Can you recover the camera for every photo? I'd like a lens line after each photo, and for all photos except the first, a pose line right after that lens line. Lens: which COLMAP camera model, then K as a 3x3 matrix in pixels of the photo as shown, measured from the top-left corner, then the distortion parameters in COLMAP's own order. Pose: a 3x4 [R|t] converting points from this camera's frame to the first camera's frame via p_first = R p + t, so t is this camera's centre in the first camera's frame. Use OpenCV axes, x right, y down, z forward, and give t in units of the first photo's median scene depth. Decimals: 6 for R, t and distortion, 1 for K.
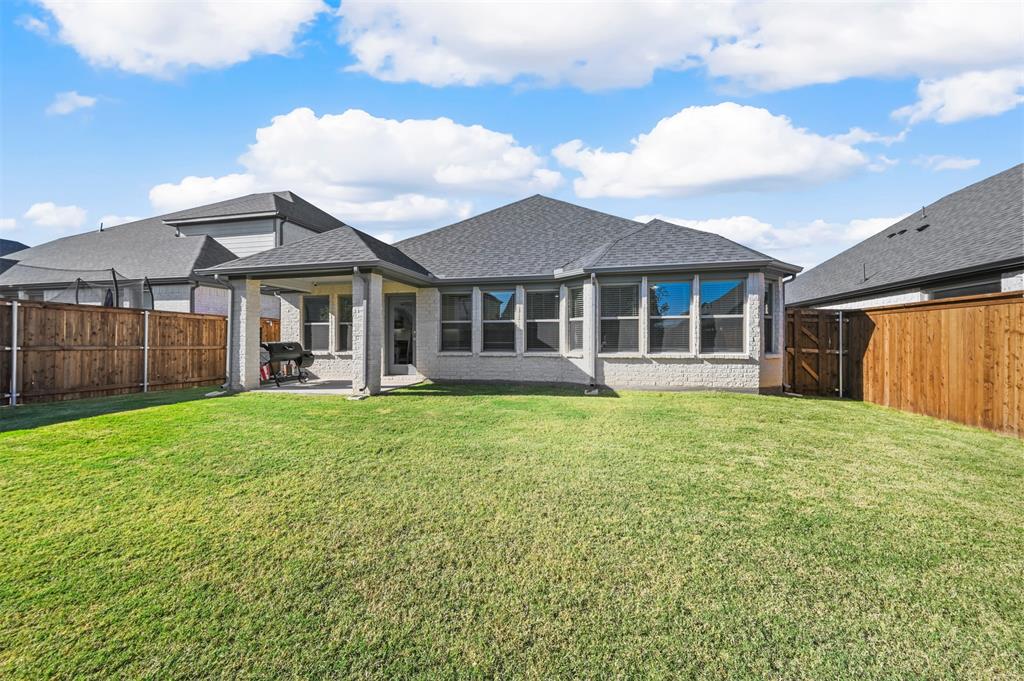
lens RADIAL K [[403.4, 0, 512.1], [0, 403.4, 342.0], [0, 0, 1]] dist [-0.003205, 0.001065]
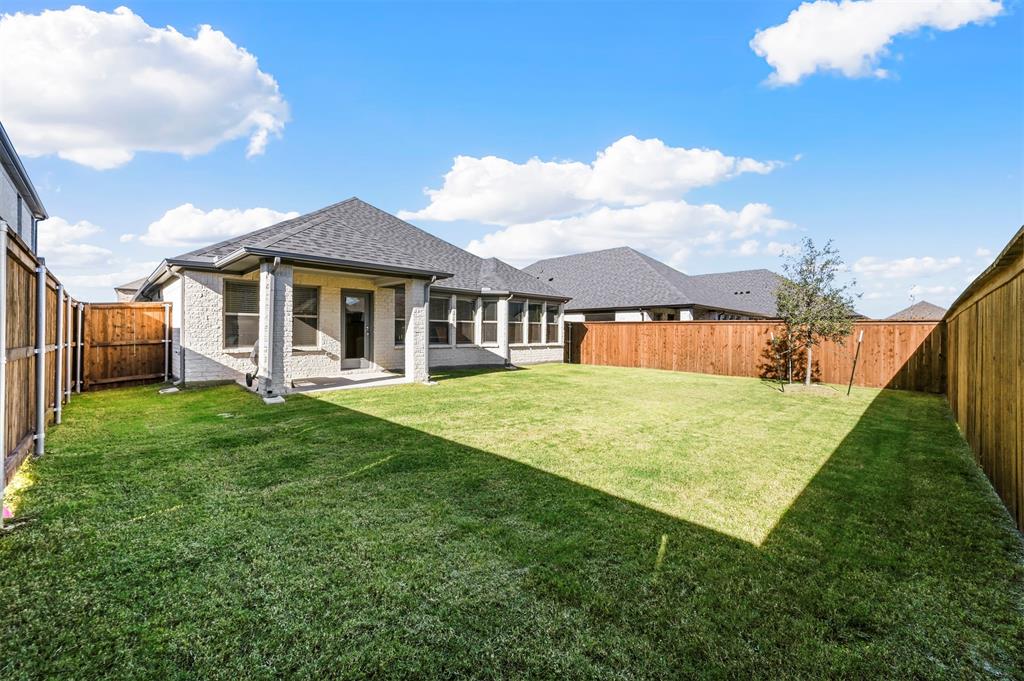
lens RADIAL K [[403.4, 0, 514.8], [0, 403.4, 335.6], [0, 0, 1]] dist [-0.003205, 0.001065]
pose [[0.517376, 0.002651, 0.855754, -1.151470], [-0.006412, 0.999979, 0.000779, -0.007687], [-0.855734, -0.005891, 0.517382, 0.146590]]
